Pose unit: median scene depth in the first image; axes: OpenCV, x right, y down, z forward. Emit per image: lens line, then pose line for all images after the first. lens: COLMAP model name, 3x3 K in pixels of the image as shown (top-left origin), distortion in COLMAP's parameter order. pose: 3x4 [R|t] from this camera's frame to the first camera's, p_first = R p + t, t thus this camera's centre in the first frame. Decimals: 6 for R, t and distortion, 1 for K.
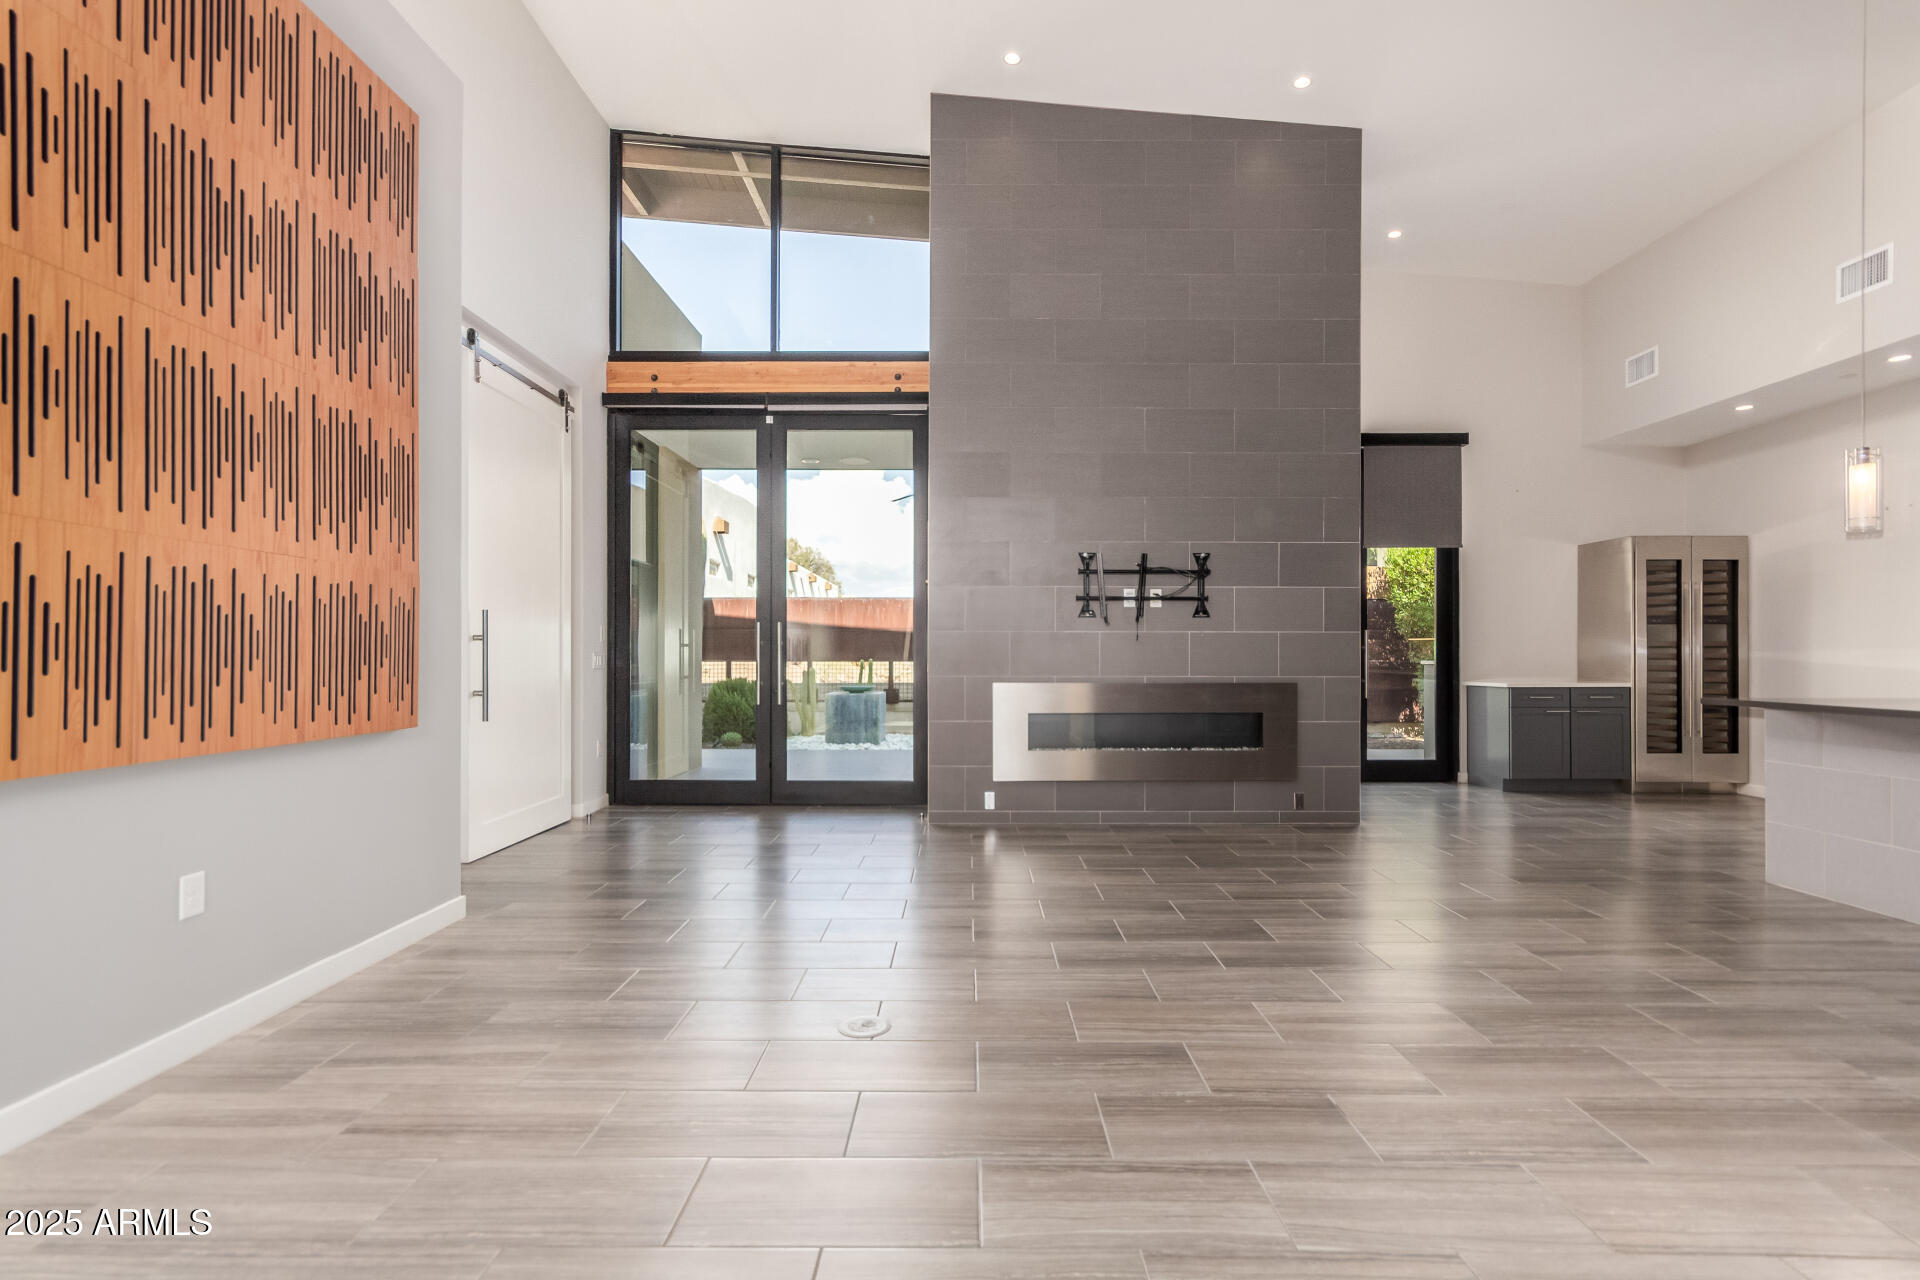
lens RADIAL K [[896.0, 0, 966.2], [0, 896.0, 658.8], [0, 0, 1]] dist [-0.001276, -0.000478]
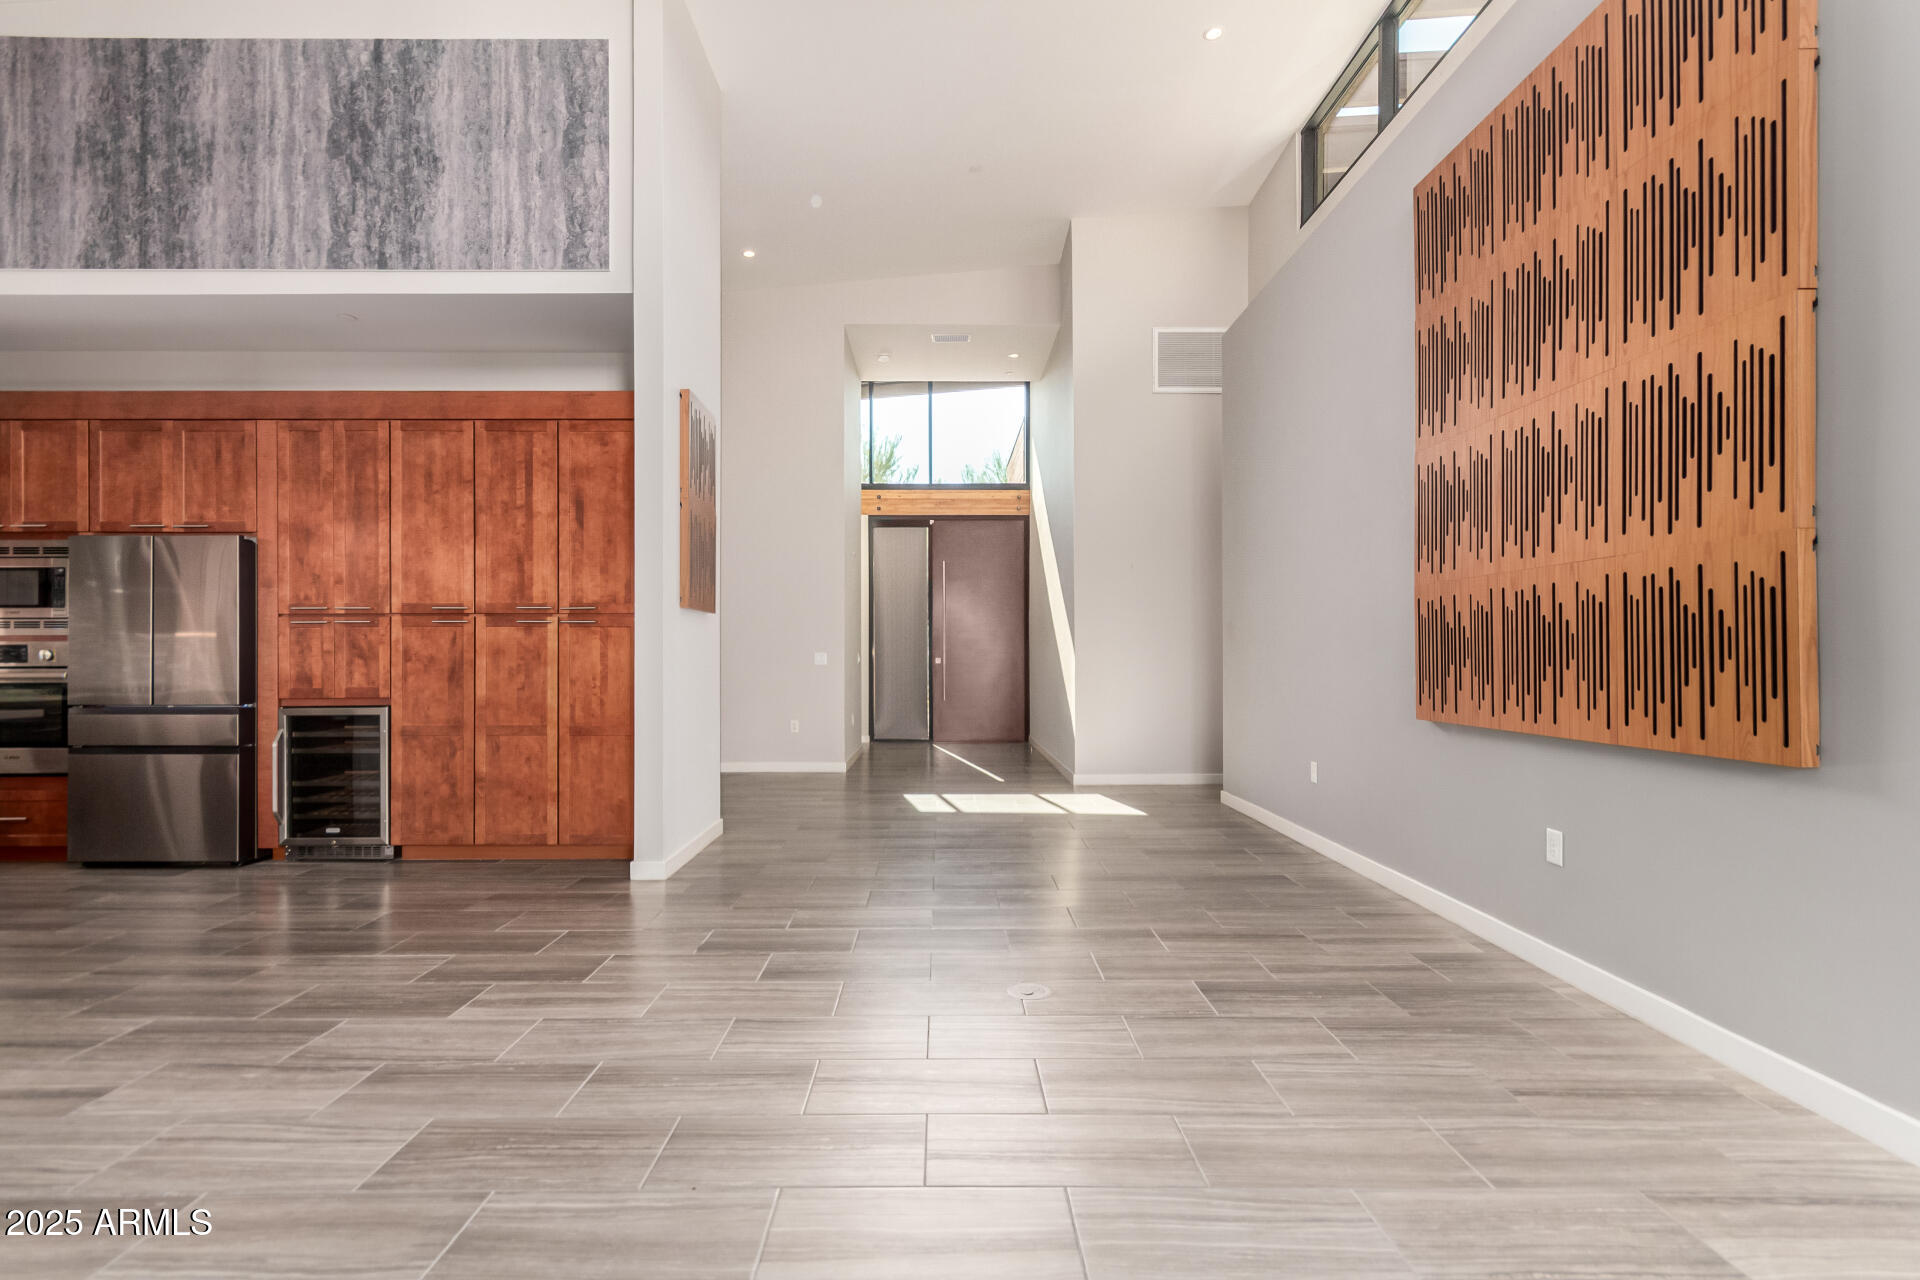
lens RADIAL K [[896.0, 0, 966.2], [0, 896.0, 658.8], [0, 0, 1]] dist [-0.001276, -0.000478]
pose [[-0.999734, 0.000623, -0.023043, -0.008581], [0.000484, 0.999982, 0.006048, -0.007235], [0.023047, 0.006035, -0.999716, 2.055076]]
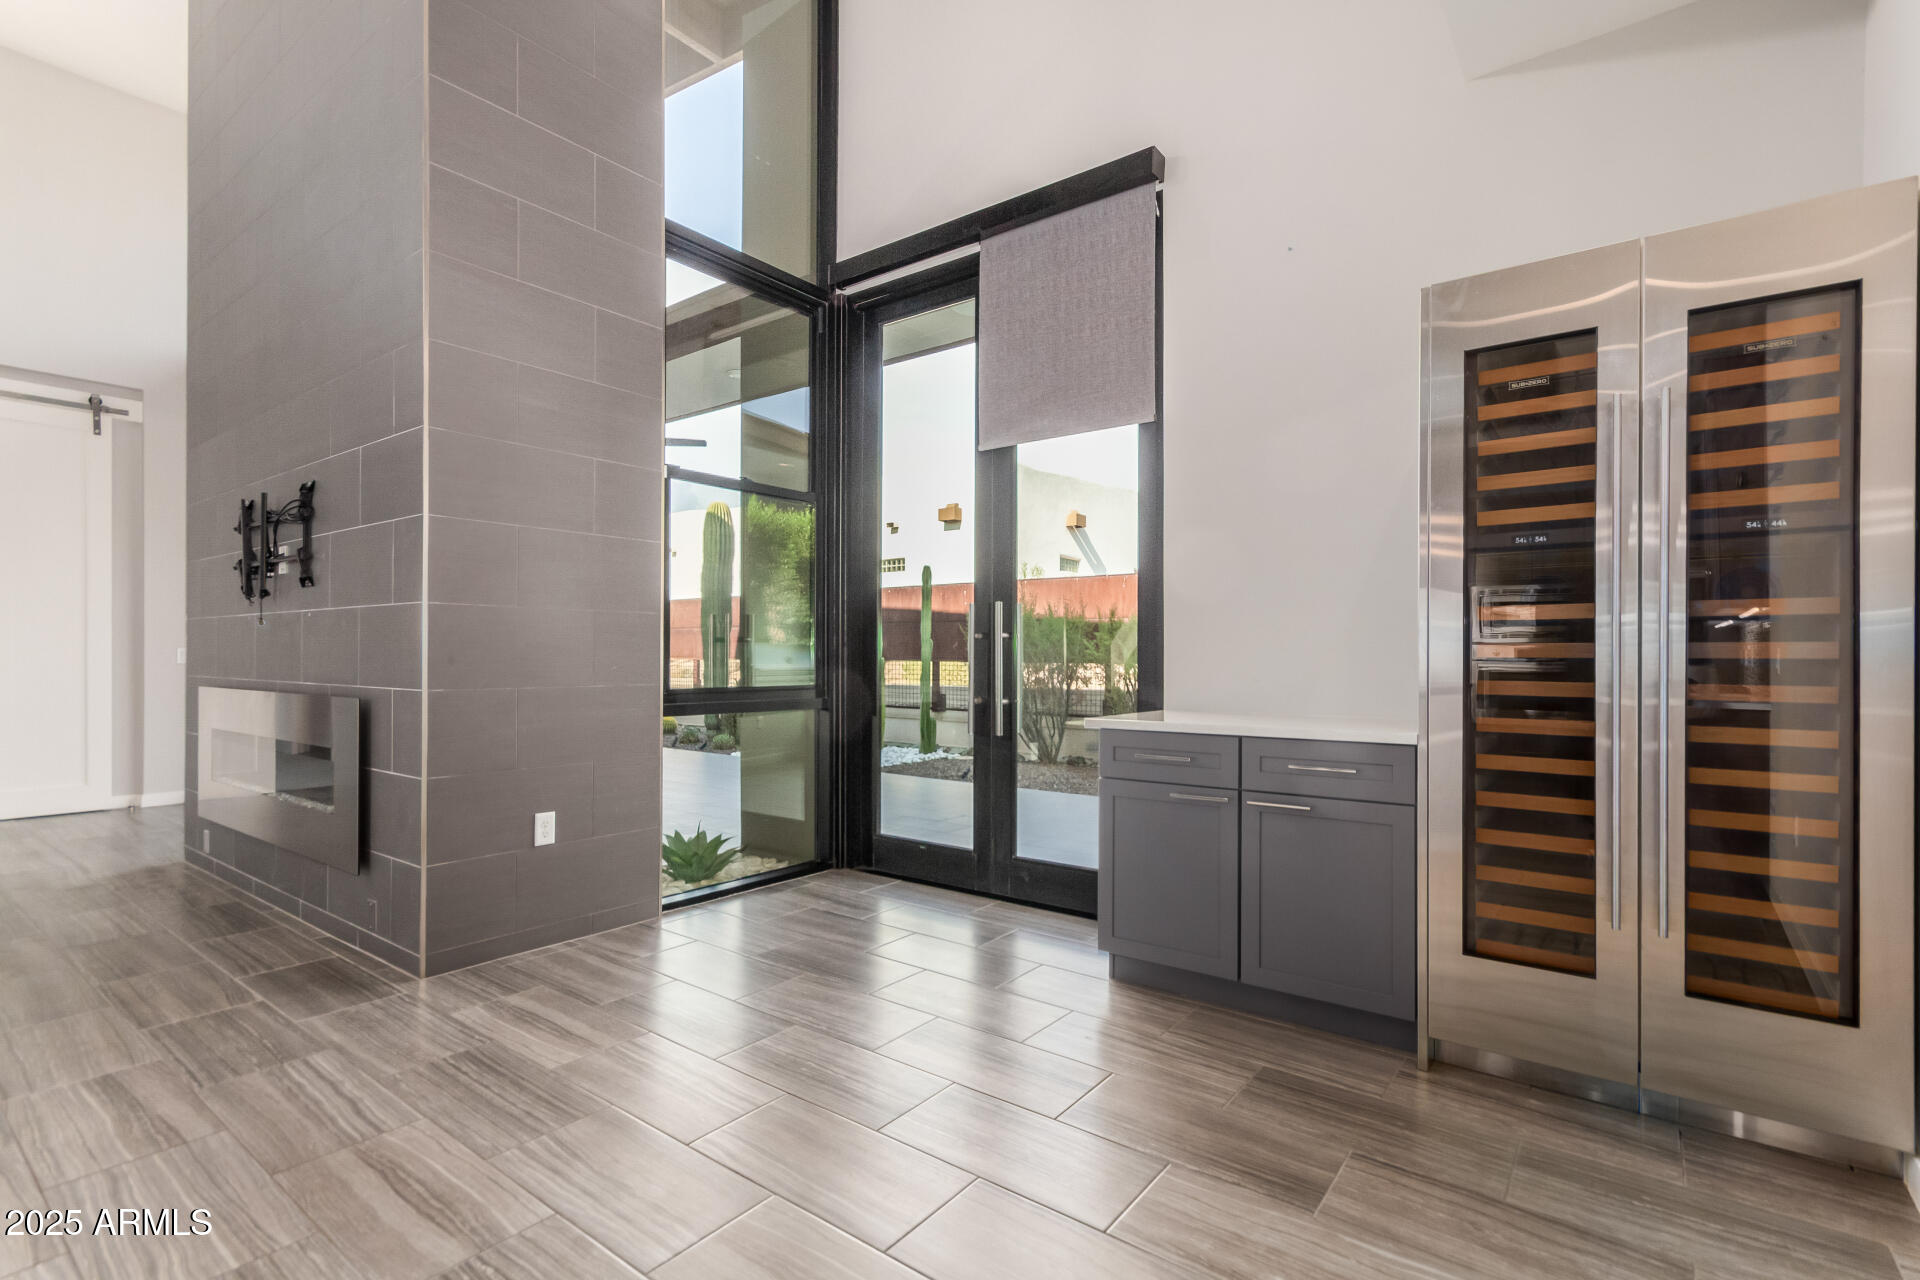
lens RADIAL K [[888.6, 0, 963.5], [0, 888.6, 655.2], [0, 0, 1]] dist [0.004349, -0.000324]
pose [[0.796599, 0.005958, -0.604479, 0.384098], [-0.004096, 0.999982, 0.004459, -0.000806], [0.604495, -0.001077, 0.796608, 0.301808]]
